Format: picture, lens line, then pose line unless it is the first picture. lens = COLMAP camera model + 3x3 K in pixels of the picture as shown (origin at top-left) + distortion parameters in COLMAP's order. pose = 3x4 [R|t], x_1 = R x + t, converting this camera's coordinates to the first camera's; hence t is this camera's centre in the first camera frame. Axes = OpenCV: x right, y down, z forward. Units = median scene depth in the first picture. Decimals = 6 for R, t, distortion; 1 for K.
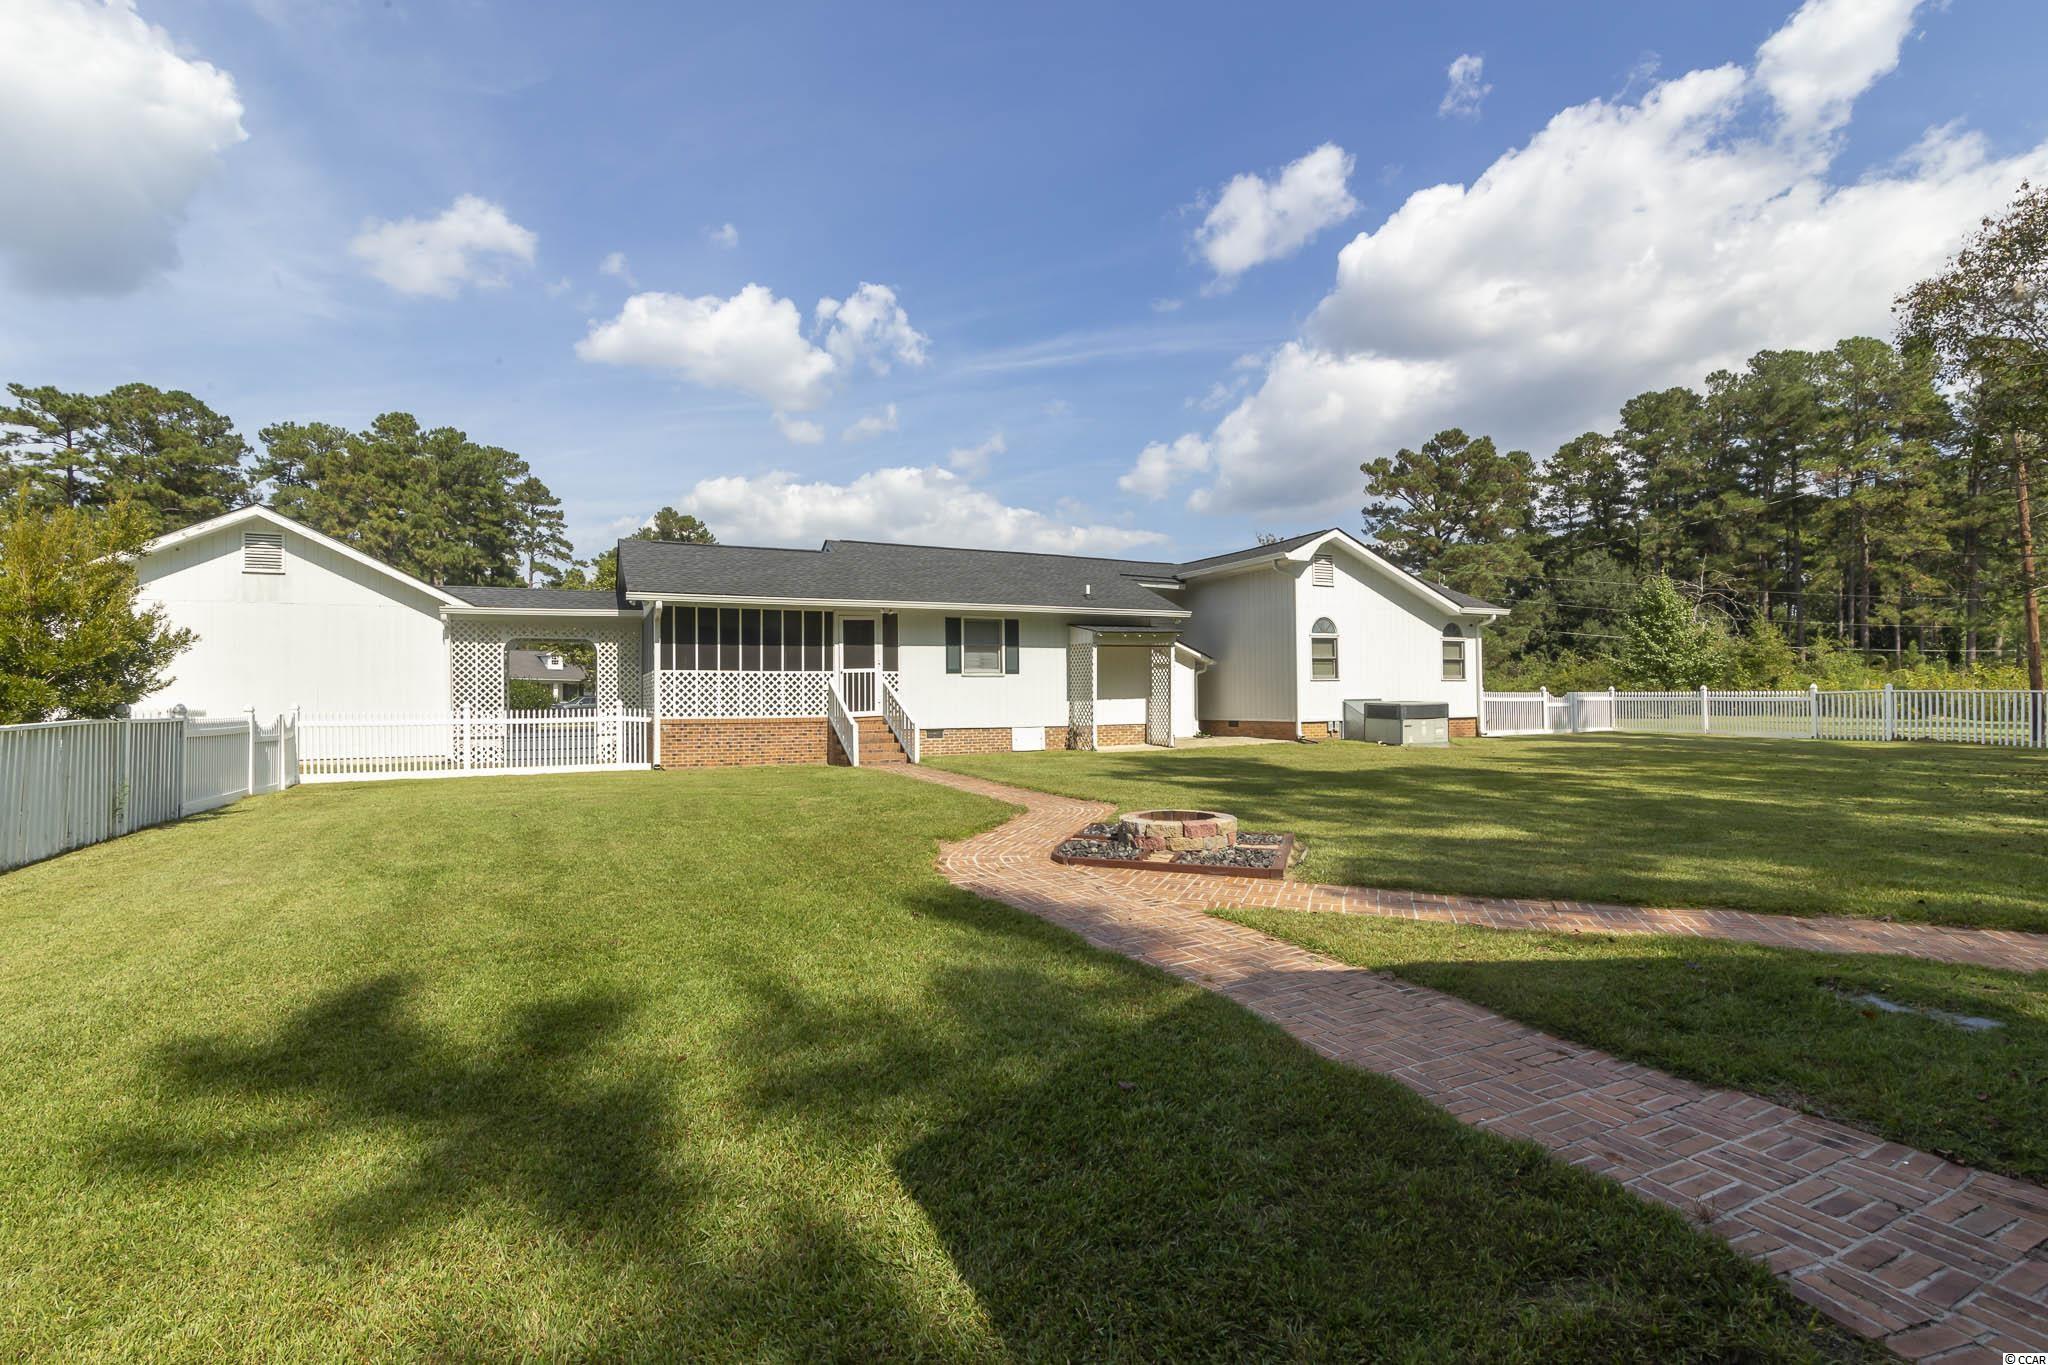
lens RADIAL K [[950.4, 0, 1024.0], [0, 950.4, 682.5], [0, 0, 1]] dist [0.001549, 0.000082]
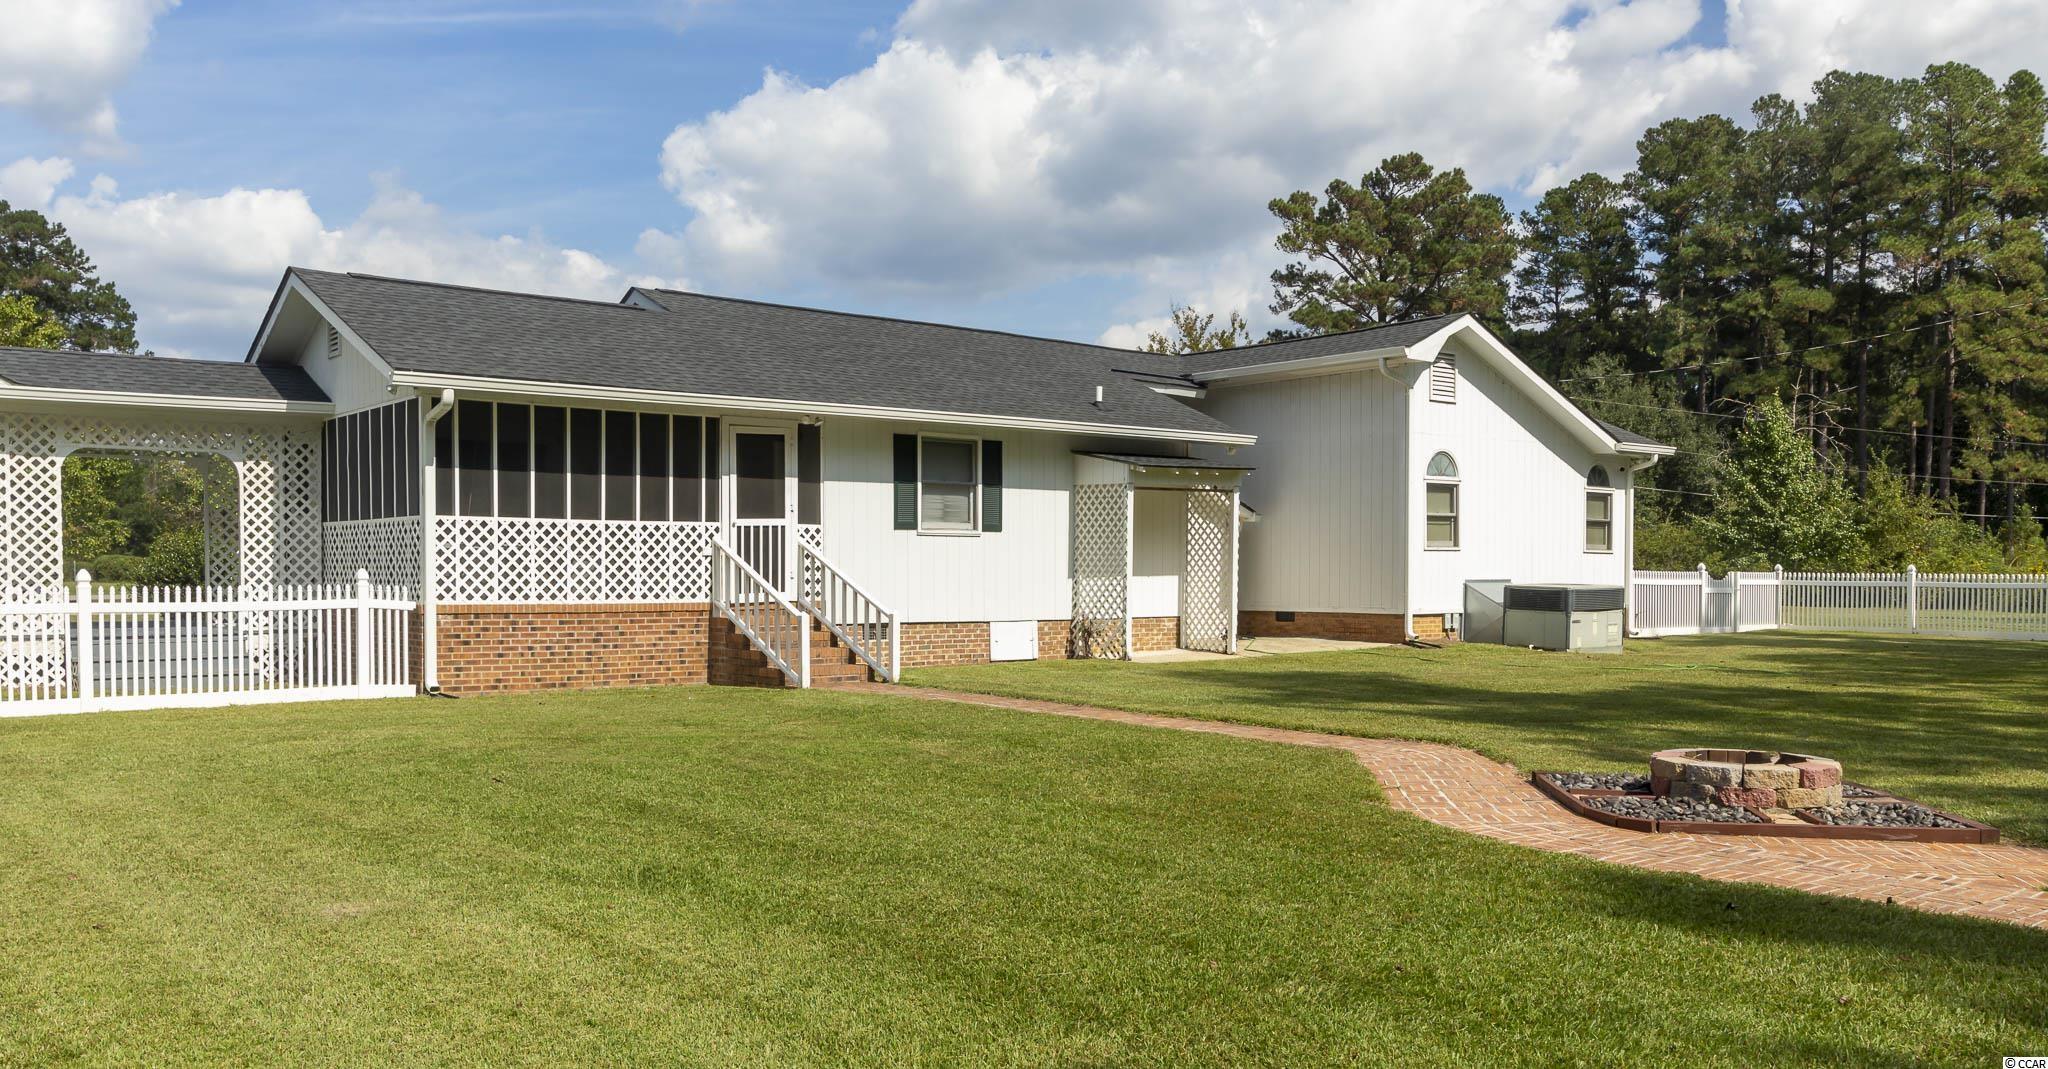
lens RADIAL K [[1610.2, 0, 1031.6], [0, 1610.2, 624.5], [0, 0, 1]] dist [-0.000079, 0.003091]
pose [[0.970372, 0.003079, 0.241598, -0.138821], [-0.015085, 0.998740, 0.047861, 0.000138], [-0.241146, -0.050087, 0.969195, 0.006535]]
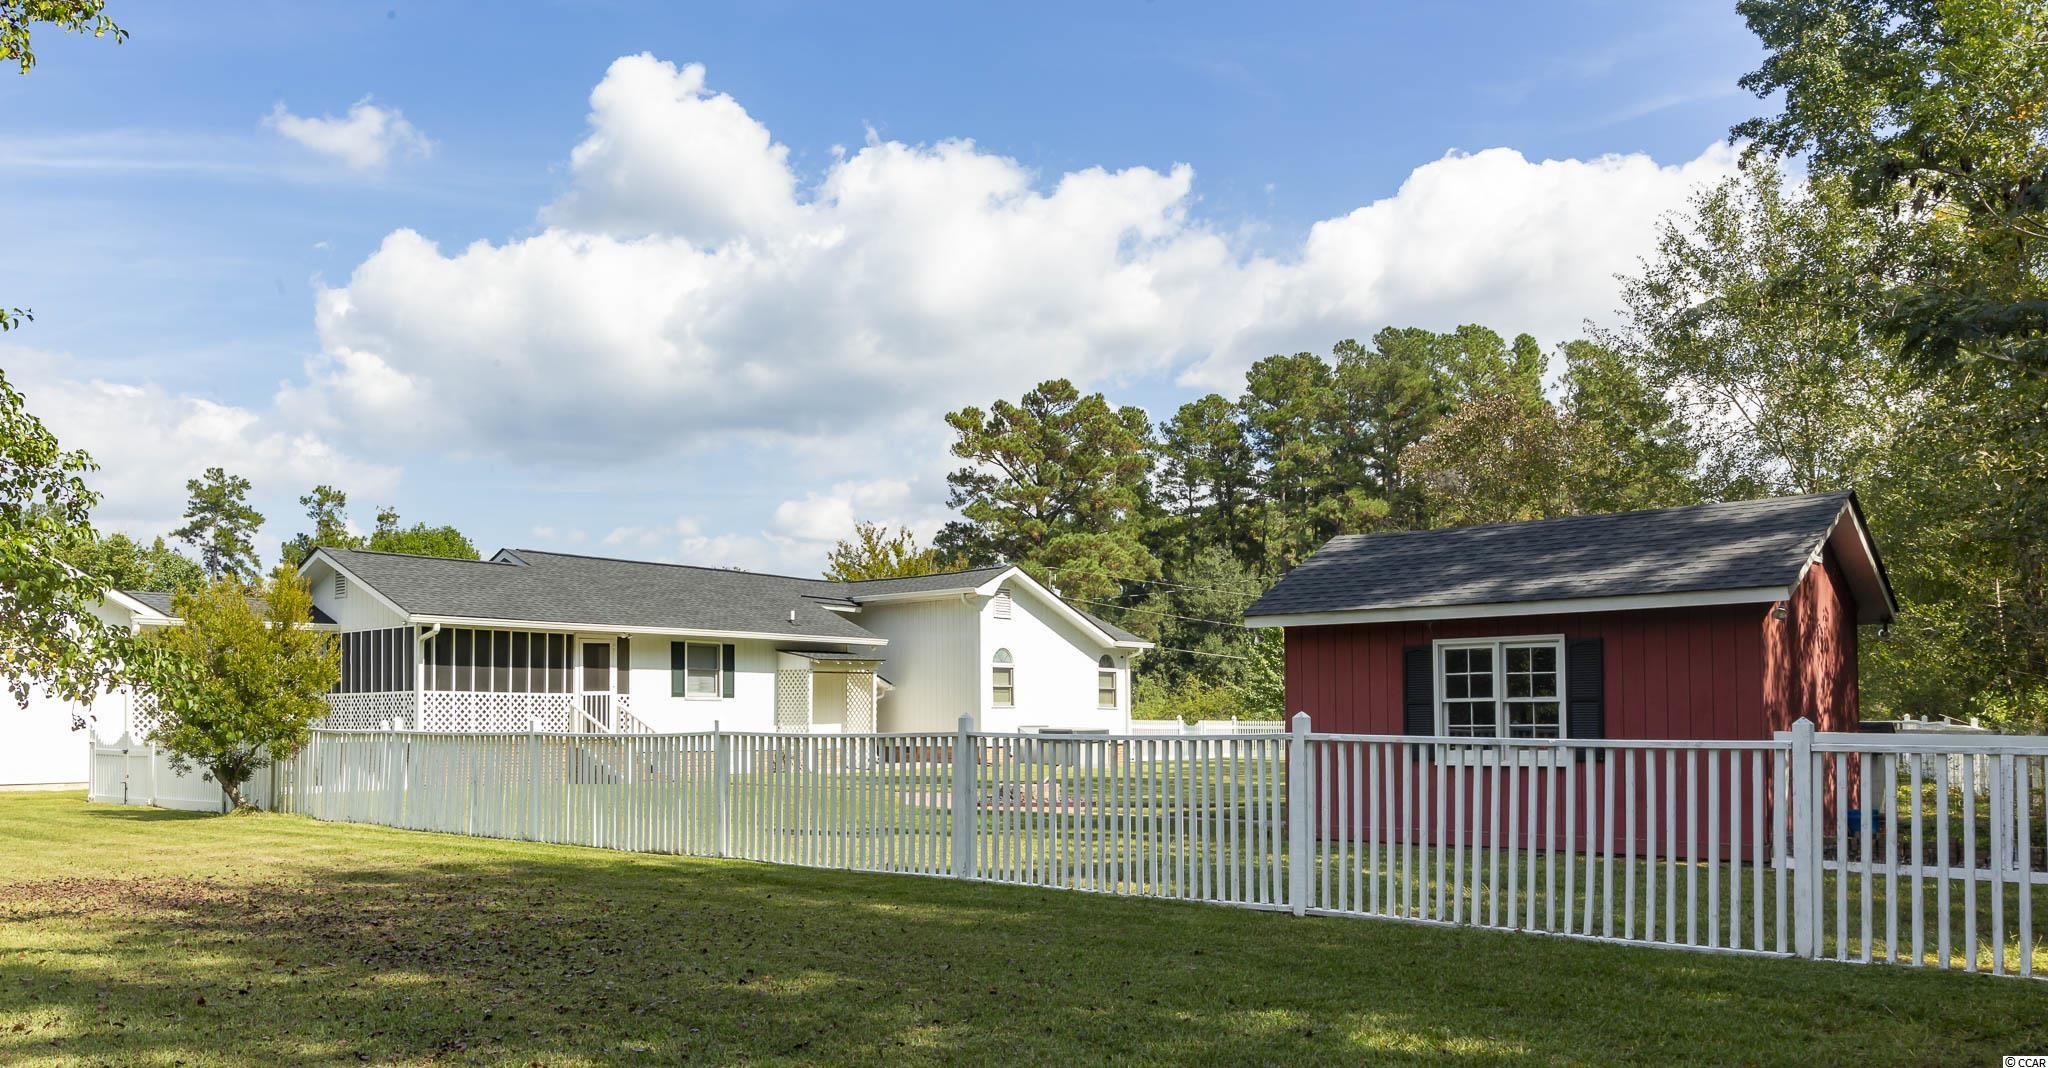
lens RADIAL K [[1588.2, 0, 1048.4], [0, 1588.2, 693.6], [0, 0, 1]] dist [-0.007779, -0.000832]
pose [[0.905907, 0.013945, 0.423248, -0.251241], [-0.010539, 0.999891, -0.010388, 0.000196], [-0.423346, 0.004950, 0.905954, -0.406477]]
